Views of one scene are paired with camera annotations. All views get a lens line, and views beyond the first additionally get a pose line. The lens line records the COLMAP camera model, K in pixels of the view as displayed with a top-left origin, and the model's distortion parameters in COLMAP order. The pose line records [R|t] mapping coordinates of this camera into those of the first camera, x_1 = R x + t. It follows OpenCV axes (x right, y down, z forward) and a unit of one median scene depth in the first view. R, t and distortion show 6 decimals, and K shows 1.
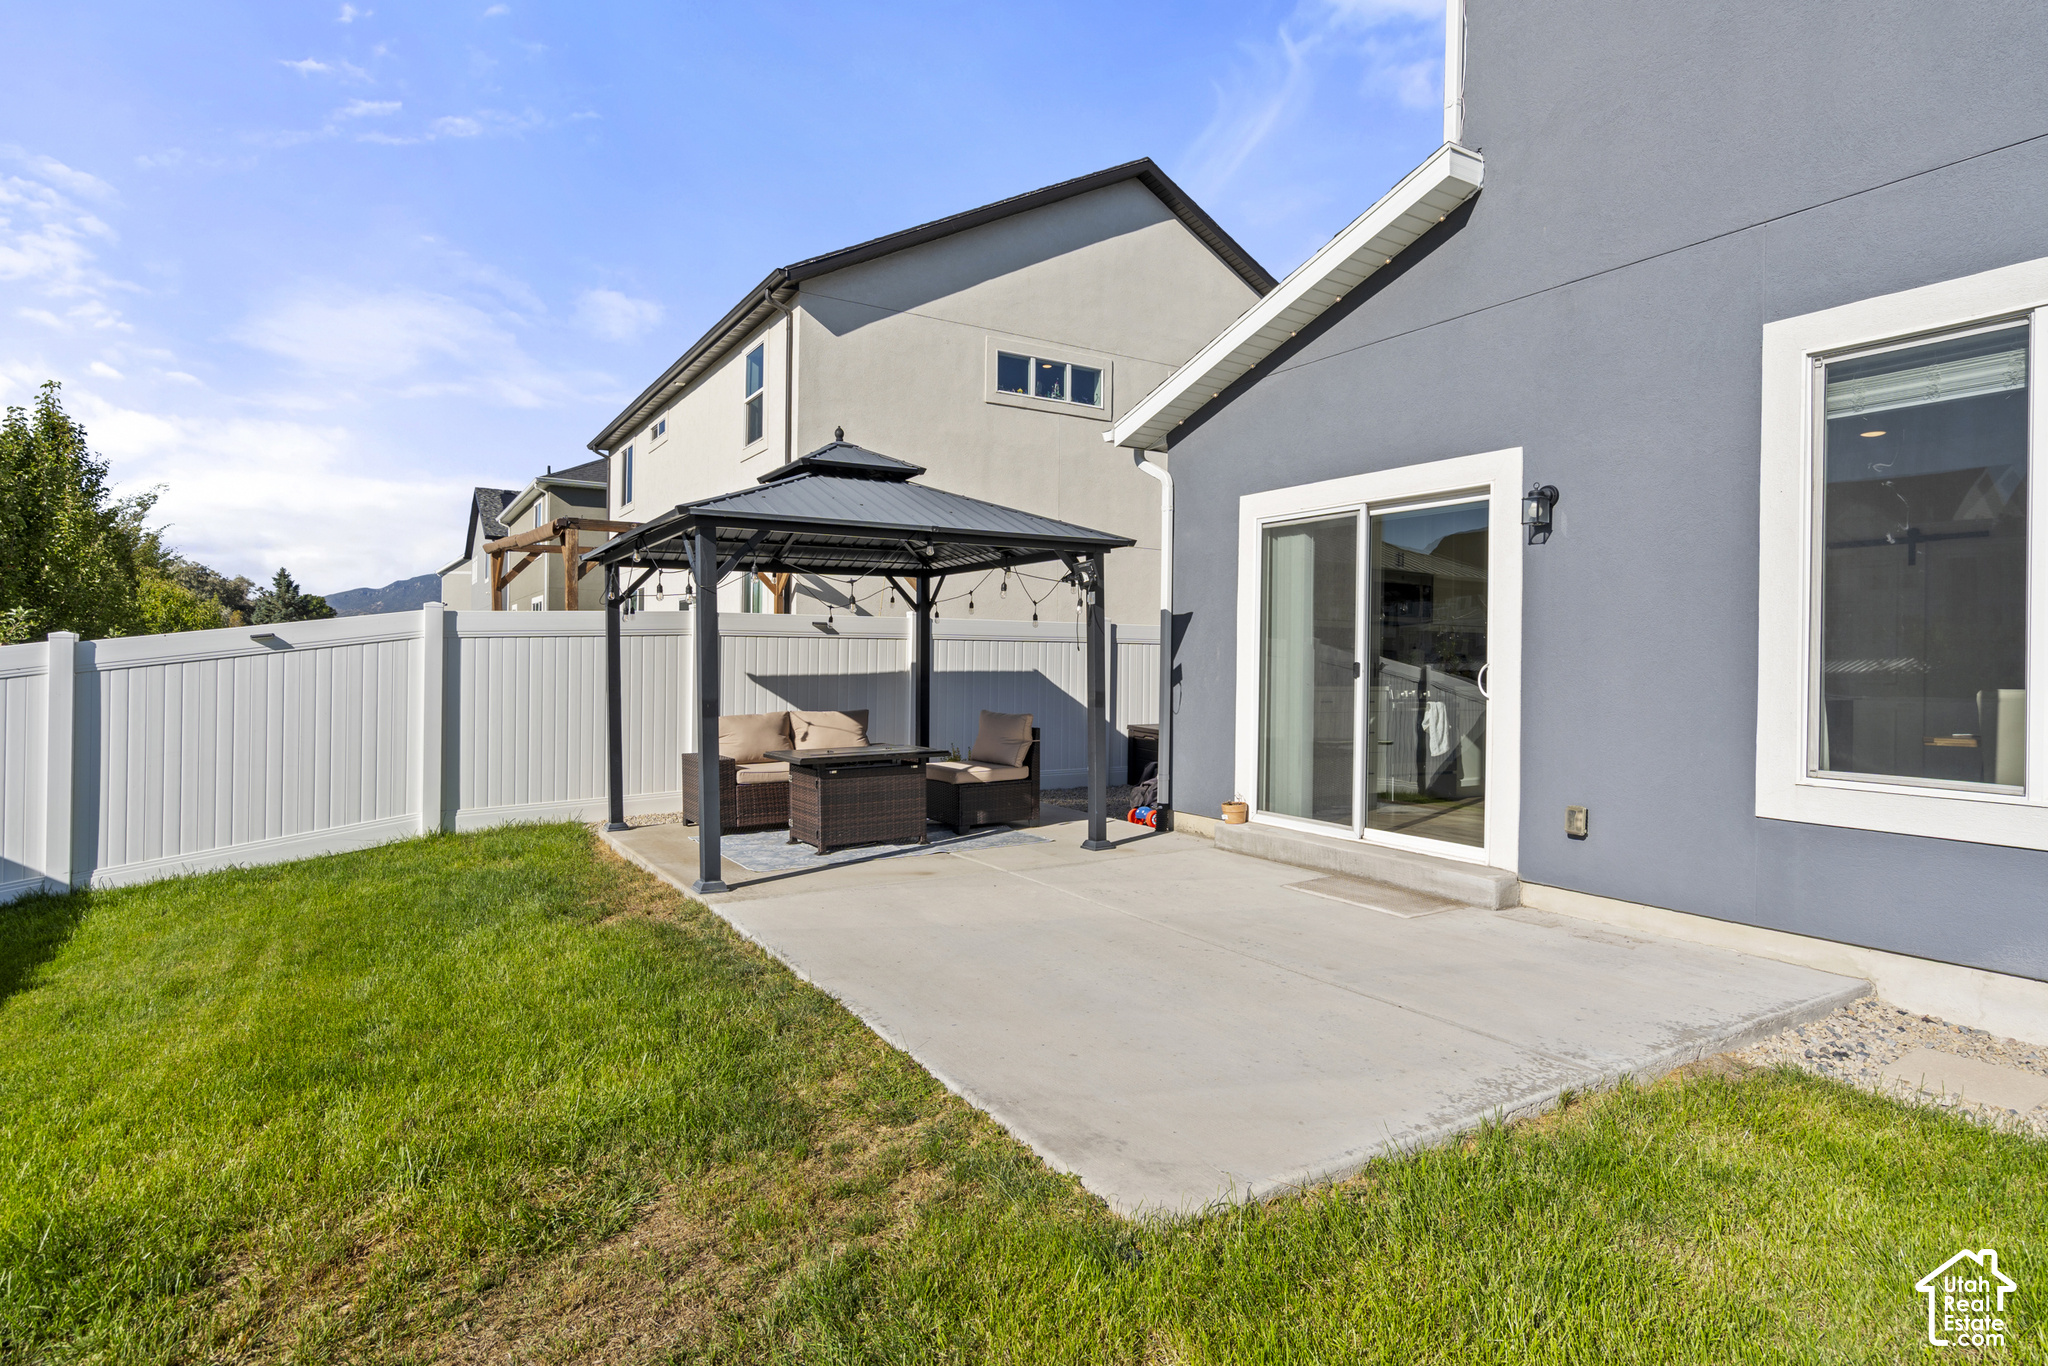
lens RADIAL K [[1018.2, 0, 1033.6], [0, 1018.2, 600.3], [0, 0, 1]] dist [0.001263, 0.000120]
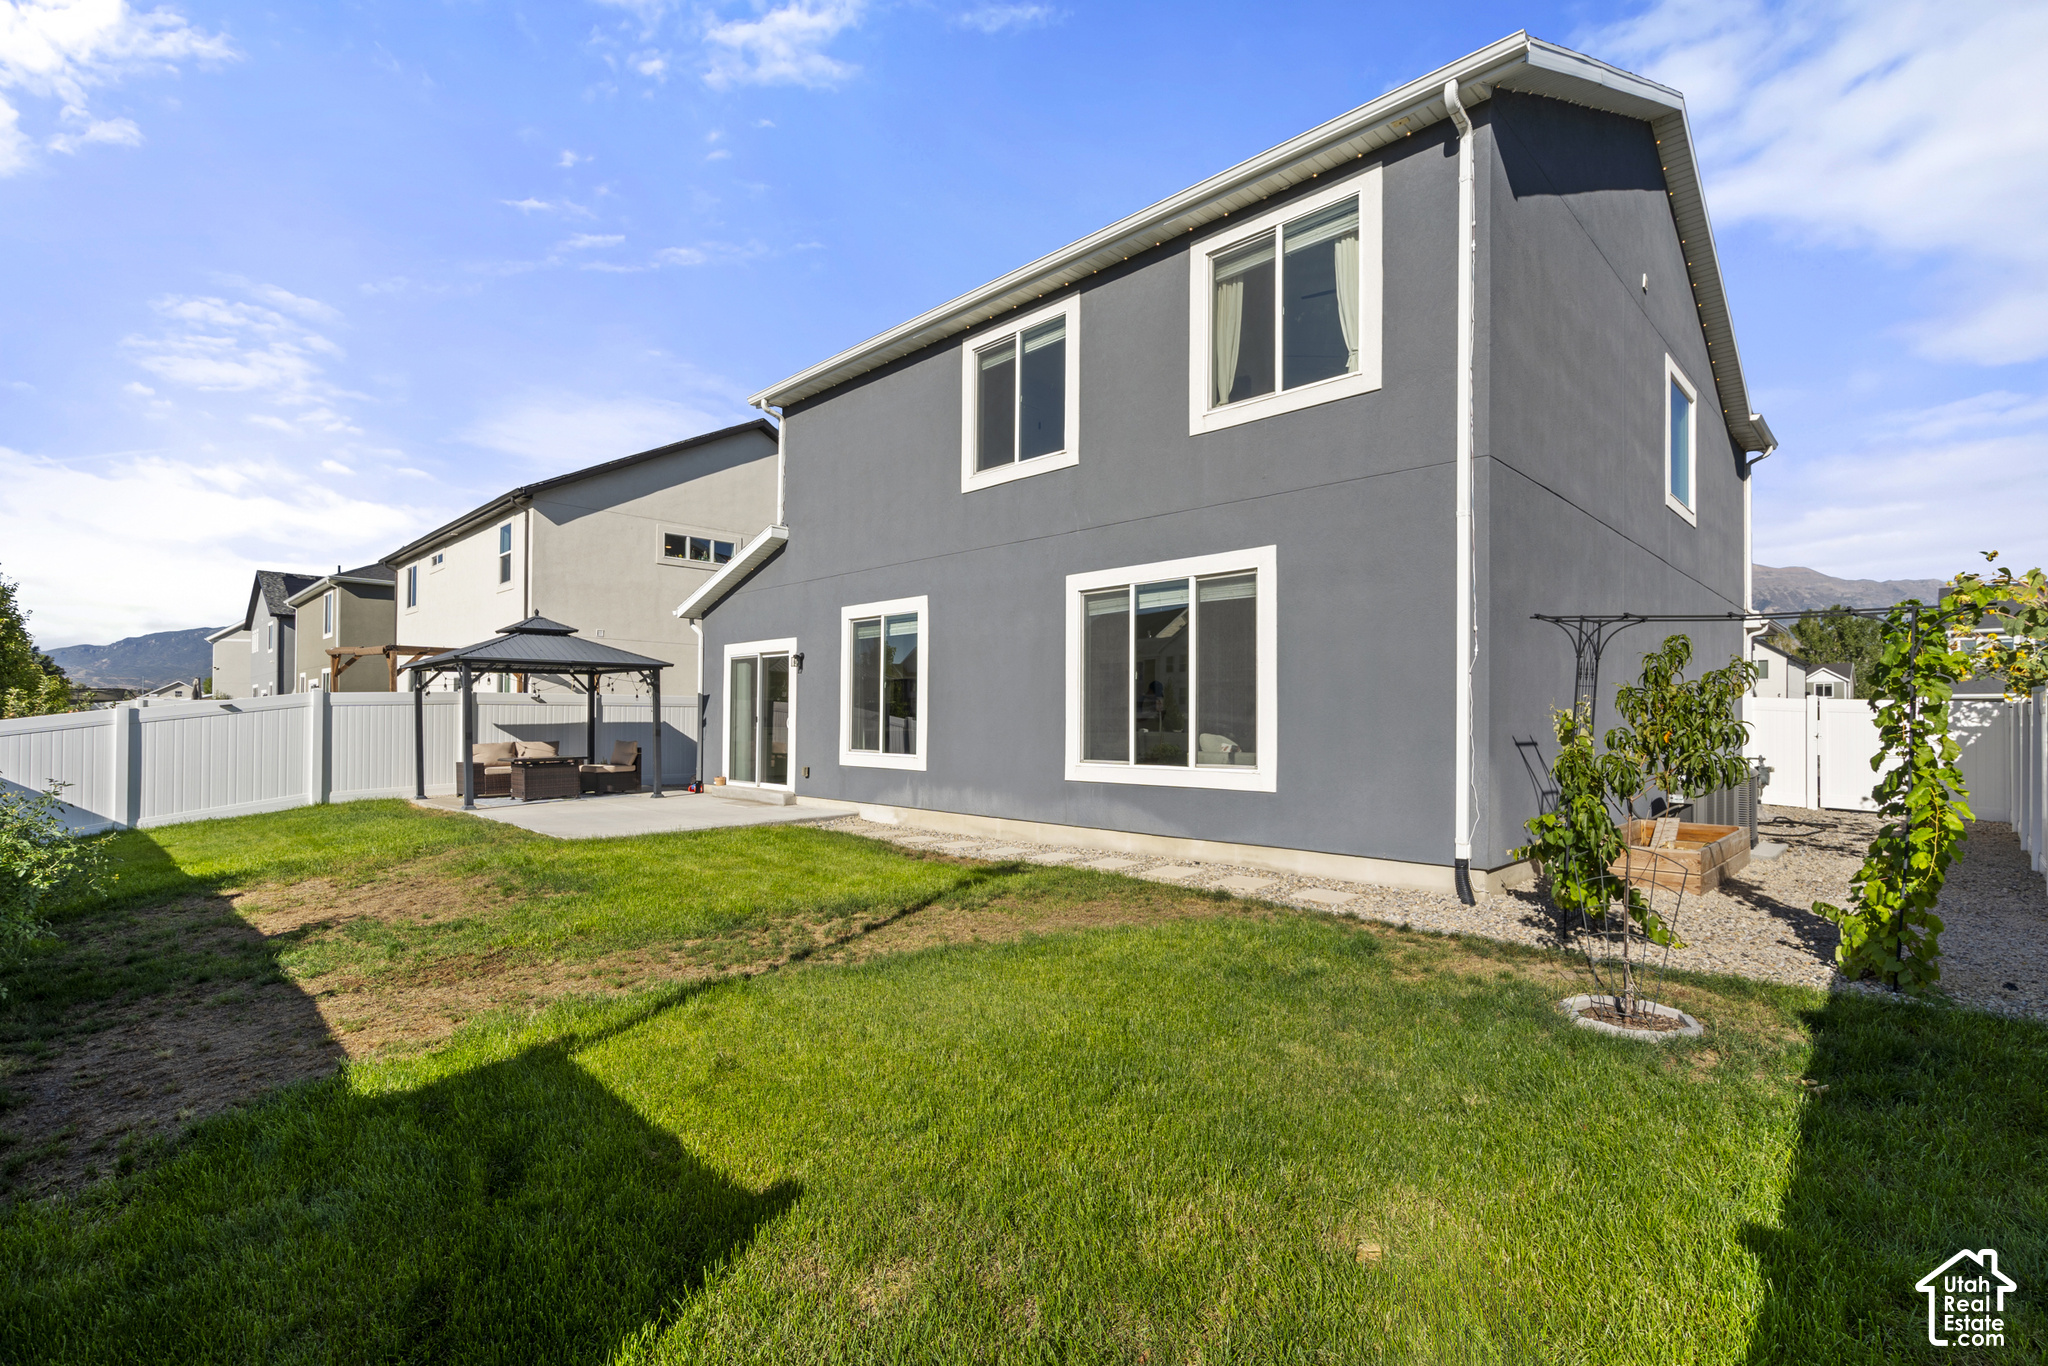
lens RADIAL K [[912.8, 0, 1024.0], [0, 912.8, 683.0], [0, 0, 1]] dist [0.002990, 0.000507]
pose [[0.975041, 0.005310, 0.221960, 0.353427], [-0.010024, 0.999747, 0.020115, -0.056070], [-0.221798, -0.021838, 0.974848, -1.023204]]
